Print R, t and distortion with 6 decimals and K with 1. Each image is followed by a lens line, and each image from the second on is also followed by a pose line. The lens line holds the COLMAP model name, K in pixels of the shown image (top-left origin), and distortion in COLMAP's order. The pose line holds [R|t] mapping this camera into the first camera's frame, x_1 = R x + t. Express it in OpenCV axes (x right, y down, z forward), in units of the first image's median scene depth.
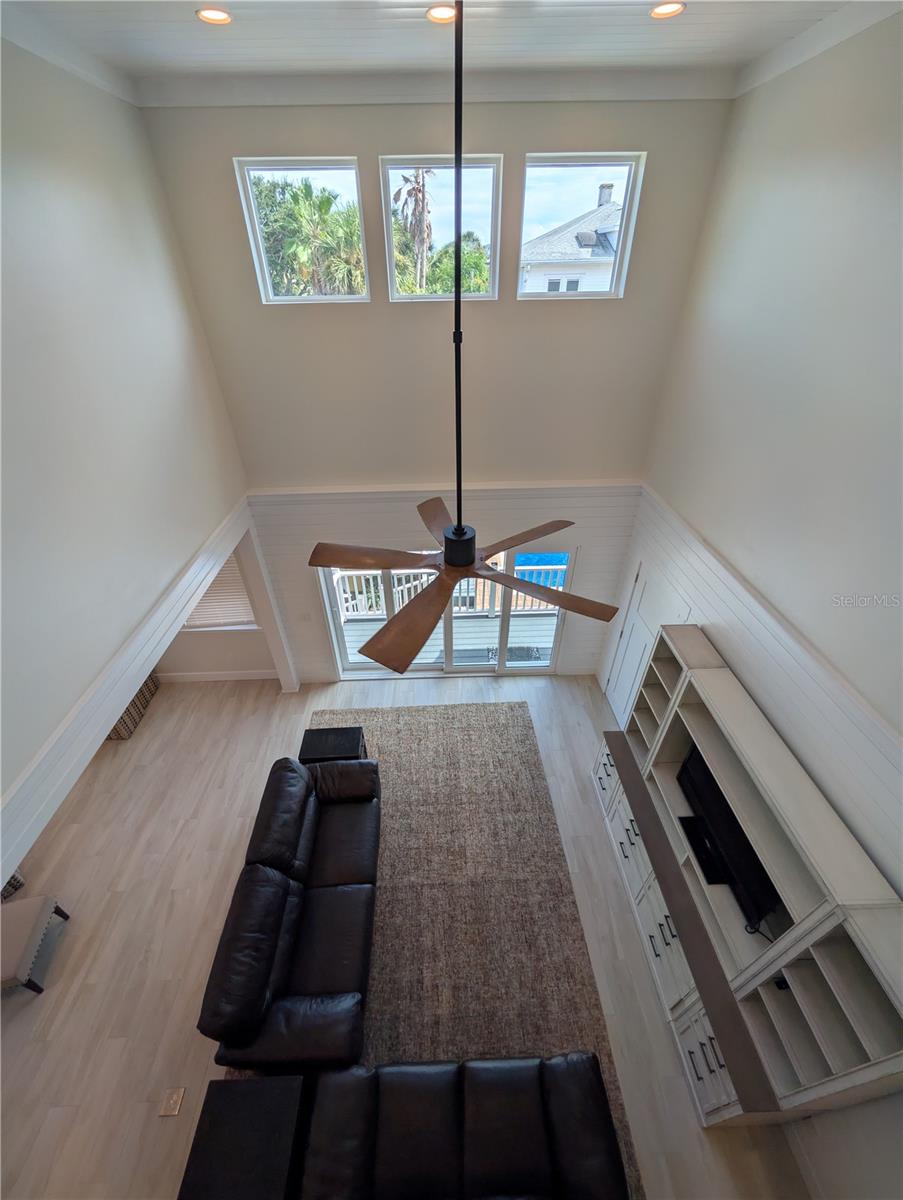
lens RADIAL K [[452.8, 0, 445.3], [0, 452.8, 597.3], [0, 0, 1]] dist [0.000309, 0.000044]
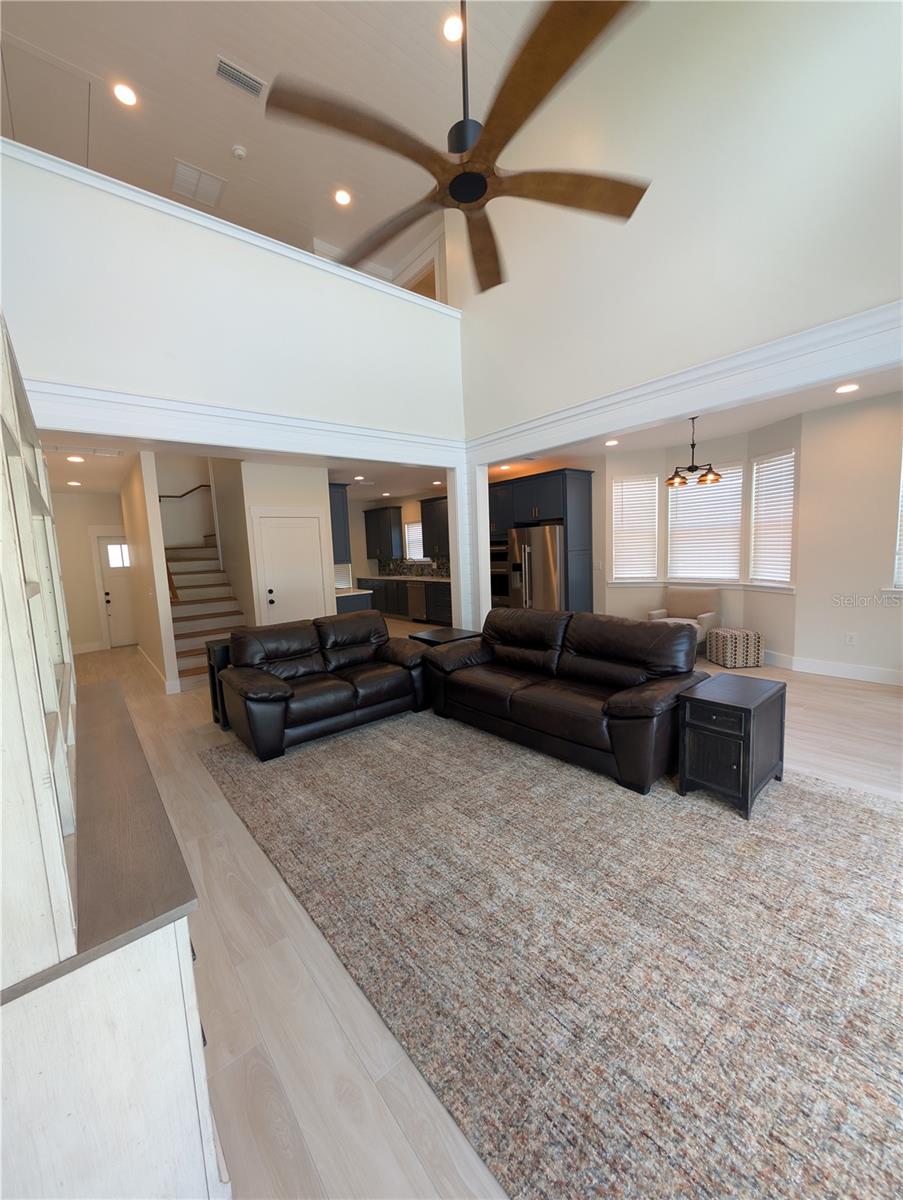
lens RADIAL K [[452.8, 0, 445.3], [0, 452.8, 597.3], [0, 0, 1]] dist [0.000309, 0.000044]
pose [[-0.789498, 0.115860, -0.602719, 0.370903], [-0.318006, 0.762702, 0.563168, 0.033625], [0.524943, 0.636288, -0.565307, 1.103683]]
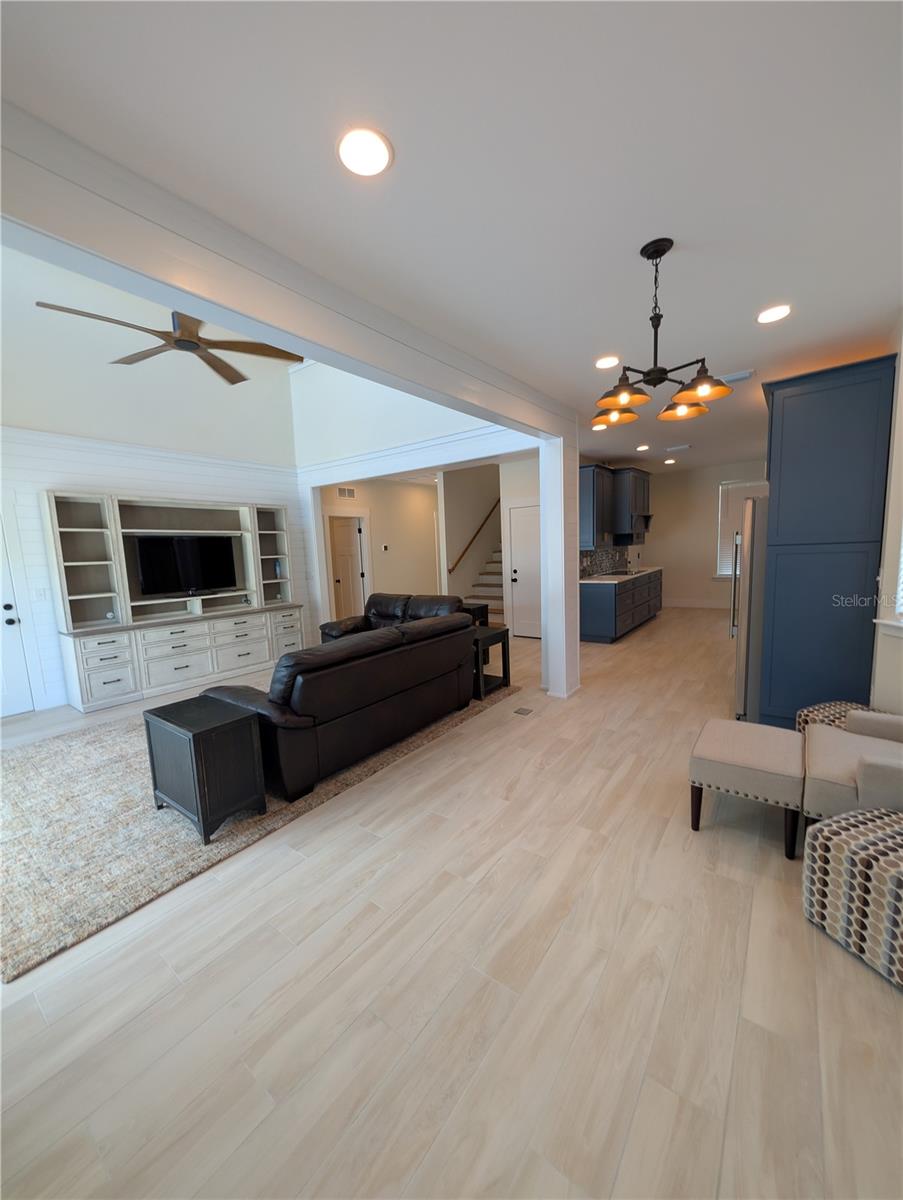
lens RADIAL K [[452.5, 0, 451.5], [0, 452.5, 600.0], [0, 0, 1]] dist [-0.003373, -0.000098]
pose [[-0.784672, -0.026917, 0.619327, -0.872439], [0.411753, 0.724207, 0.553158, 0.045047], [-0.463410, 0.689057, -0.557182, 1.118073]]
